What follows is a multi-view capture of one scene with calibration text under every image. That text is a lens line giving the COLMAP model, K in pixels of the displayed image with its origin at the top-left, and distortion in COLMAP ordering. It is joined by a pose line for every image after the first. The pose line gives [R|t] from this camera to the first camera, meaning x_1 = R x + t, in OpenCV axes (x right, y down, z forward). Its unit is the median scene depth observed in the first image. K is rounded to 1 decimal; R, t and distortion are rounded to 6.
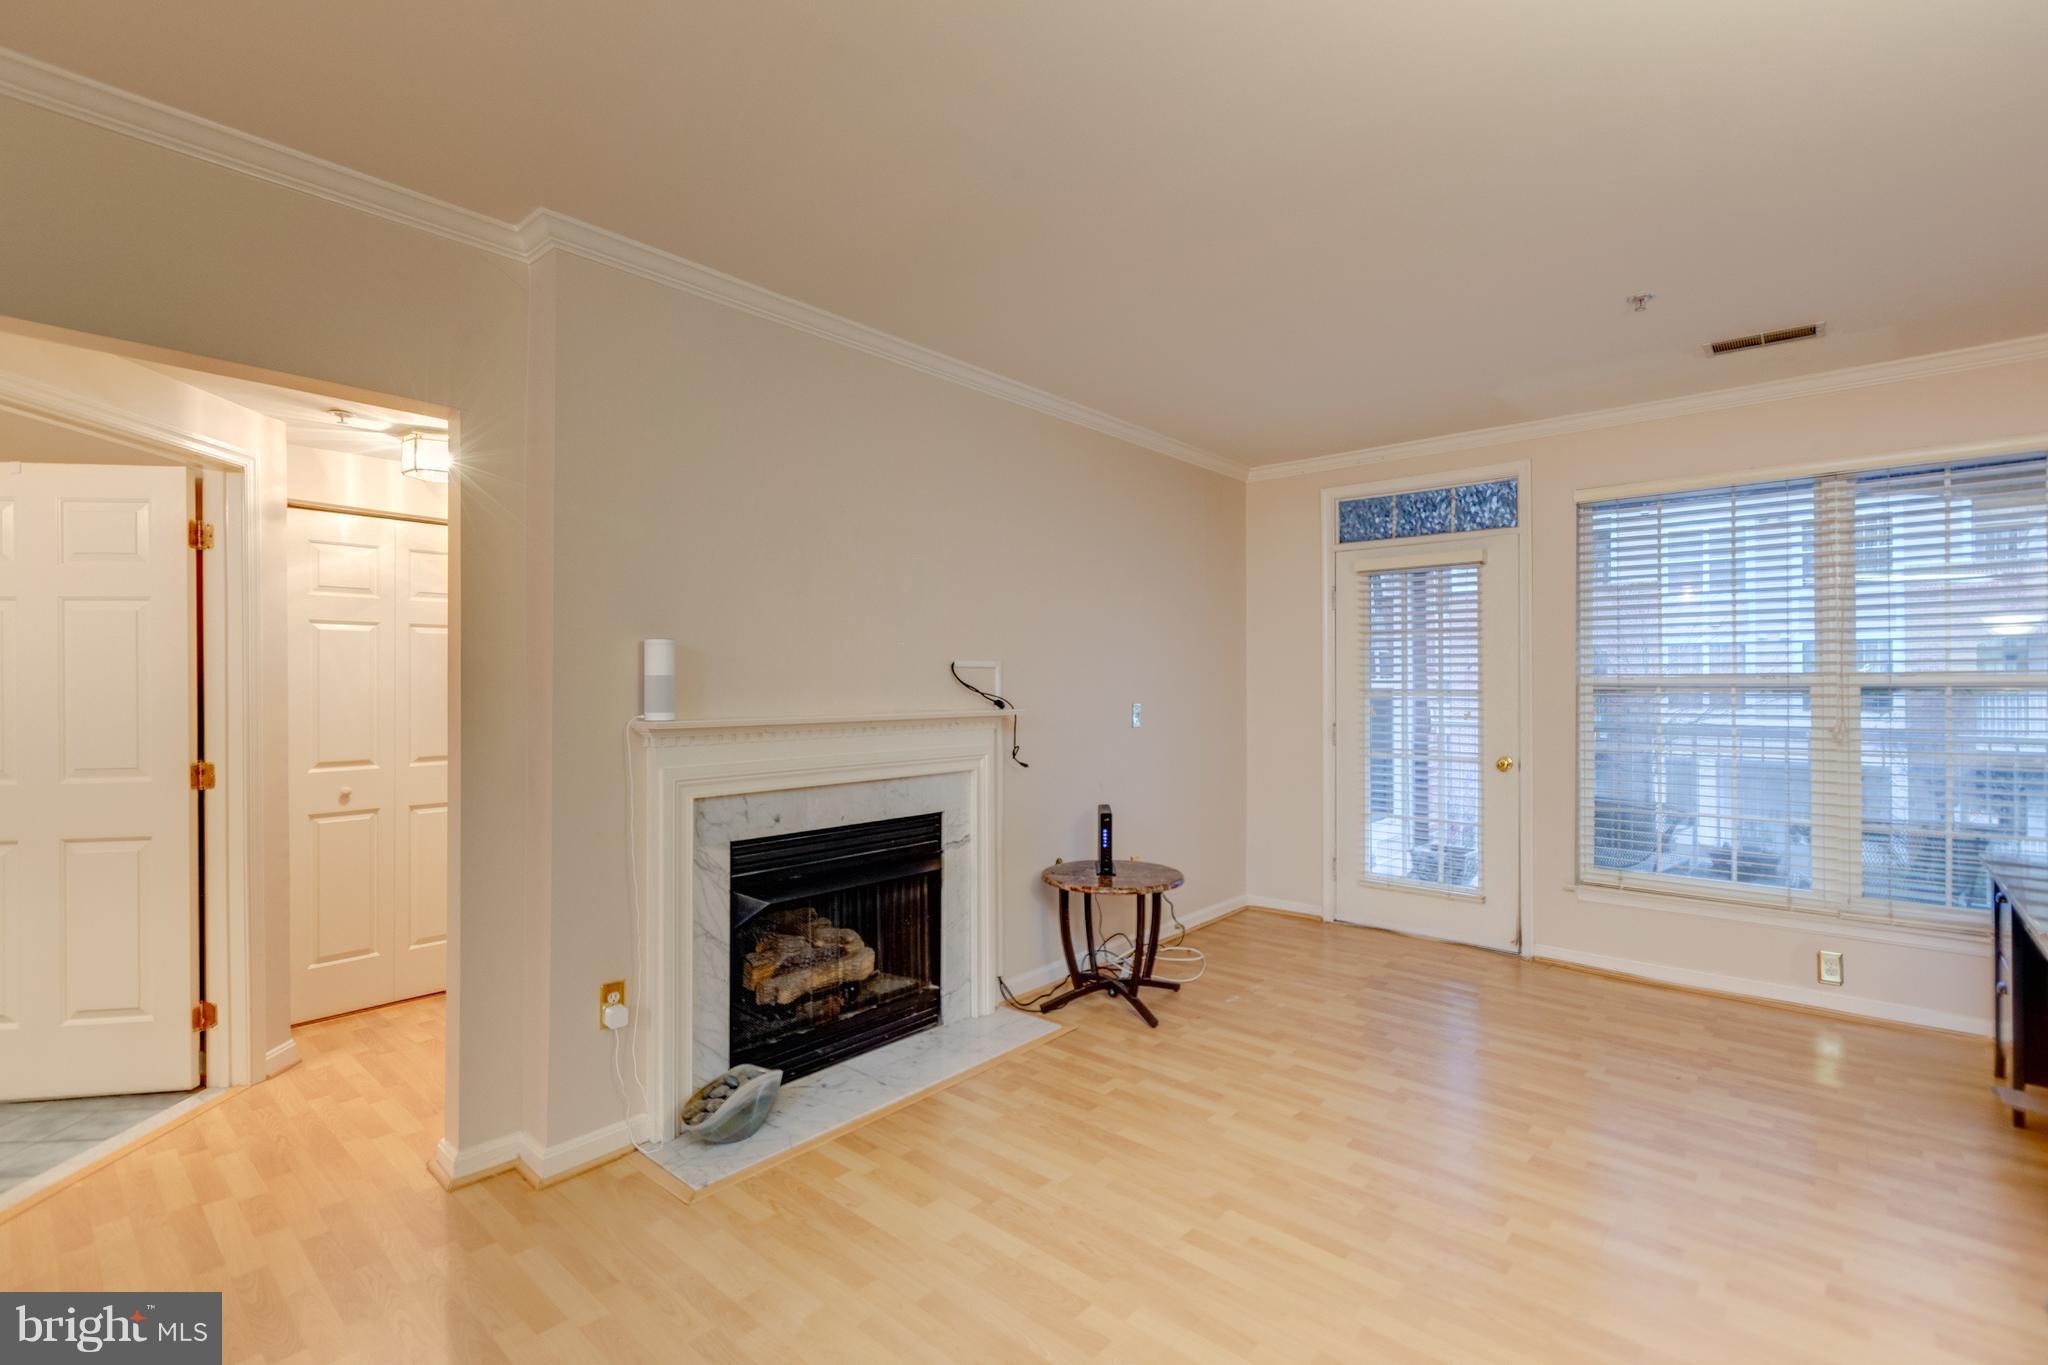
lens RADIAL K [[919.1, 0, 1015.3], [0, 919.1, 678.6], [0, 0, 1]] dist [0.004541, 0.000430]
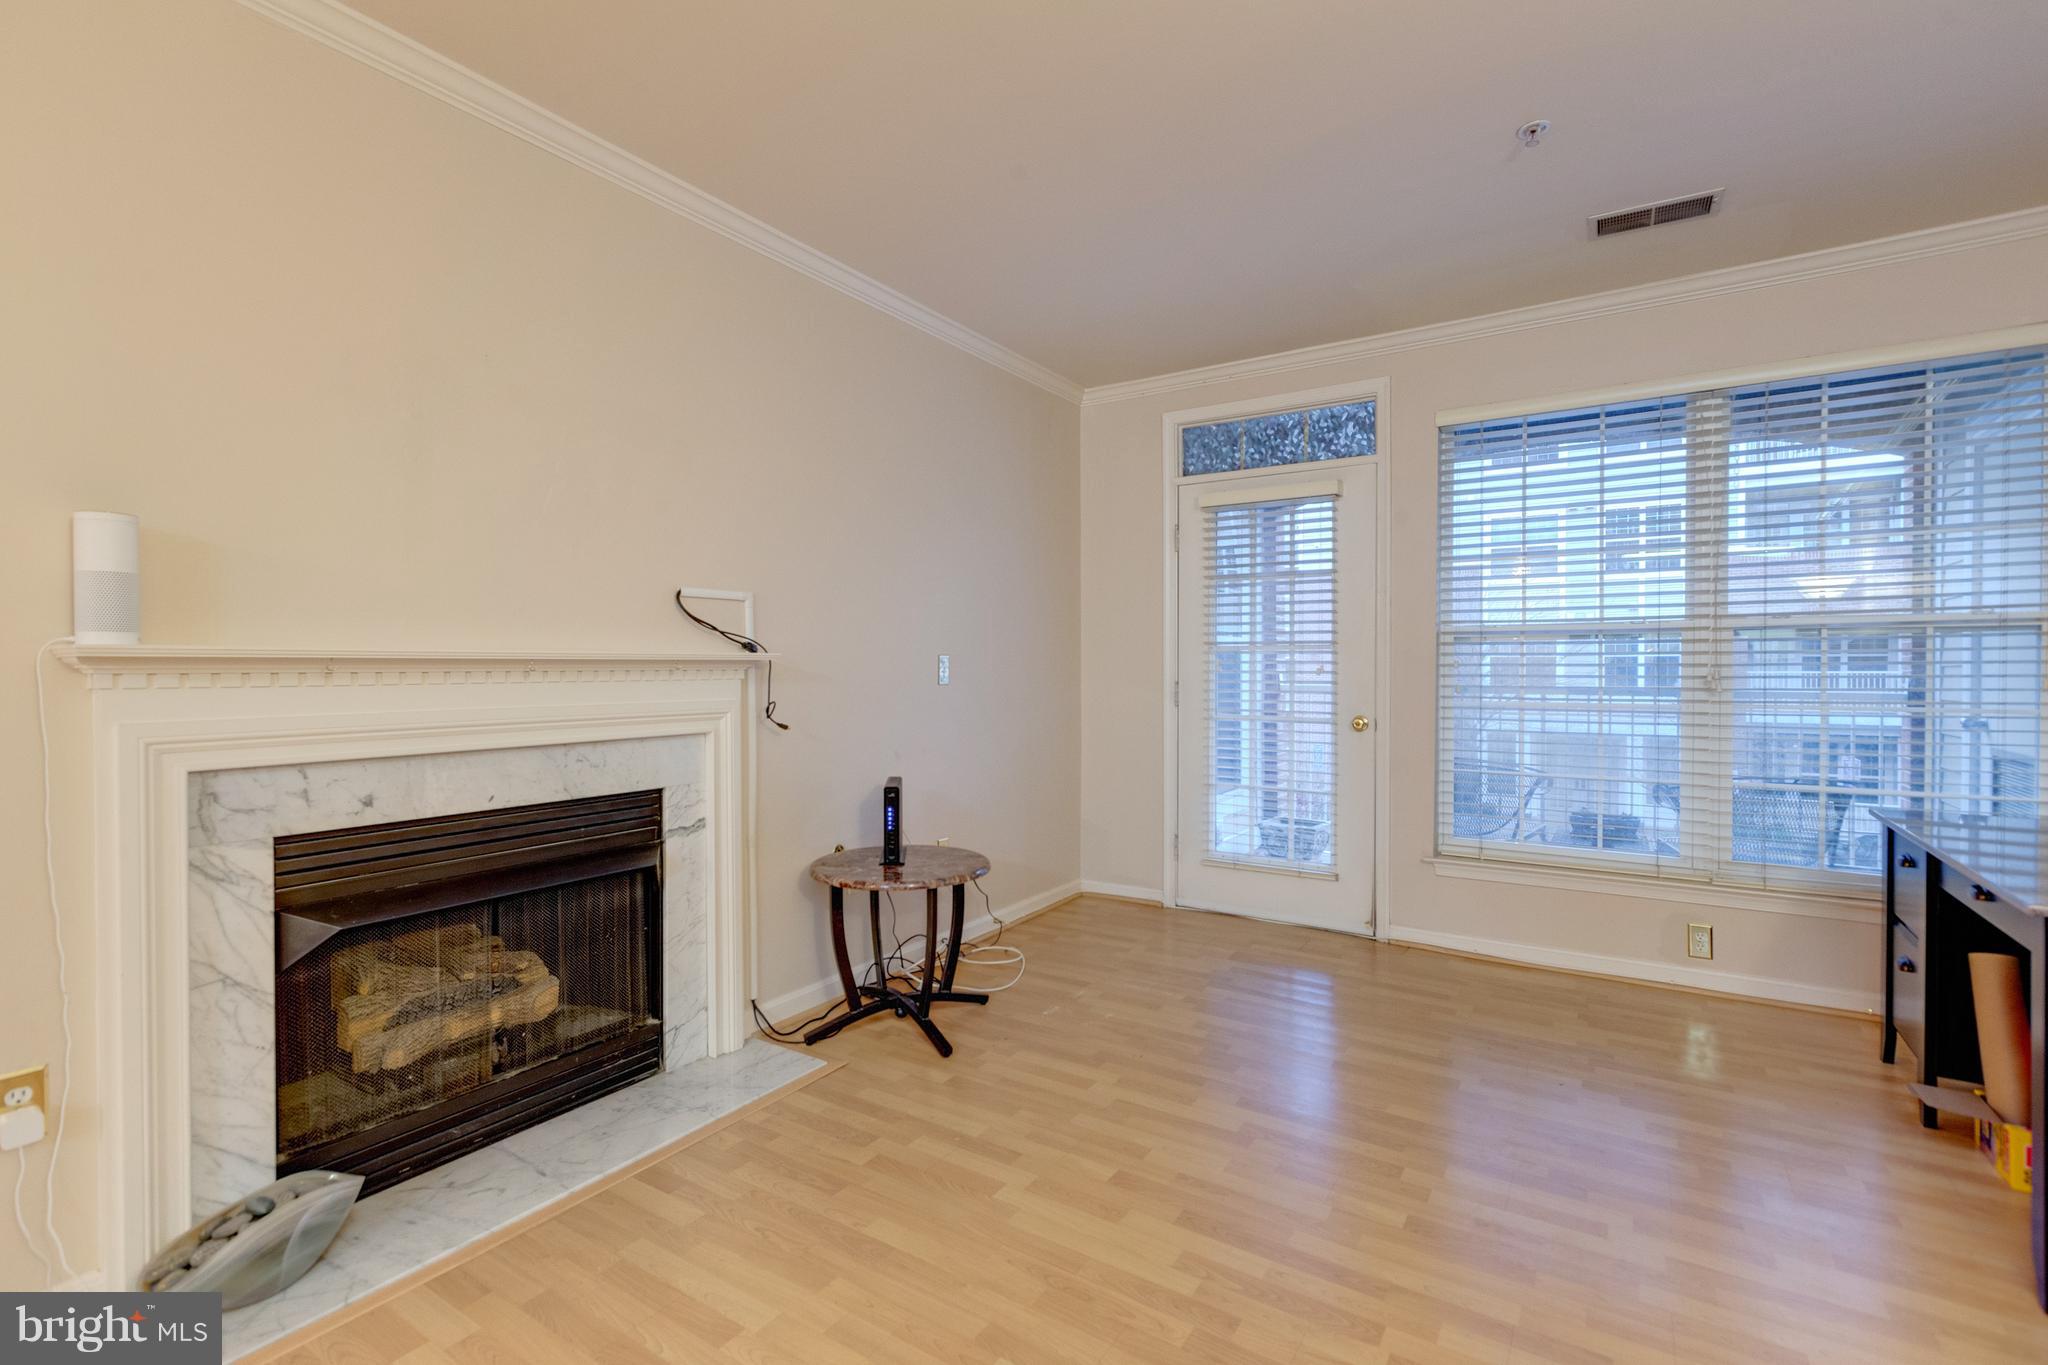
lens RADIAL K [[919.1, 0, 1011.1], [0, 919.1, 678.7], [0, 0, 1]] dist [0.004541, 0.000430]
pose [[0.989970, -0.004251, 0.141212, 0.095099], [0.001783, 0.999843, 0.017602, 0.042840], [-0.141265, -0.017174, 0.989823, 0.220281]]
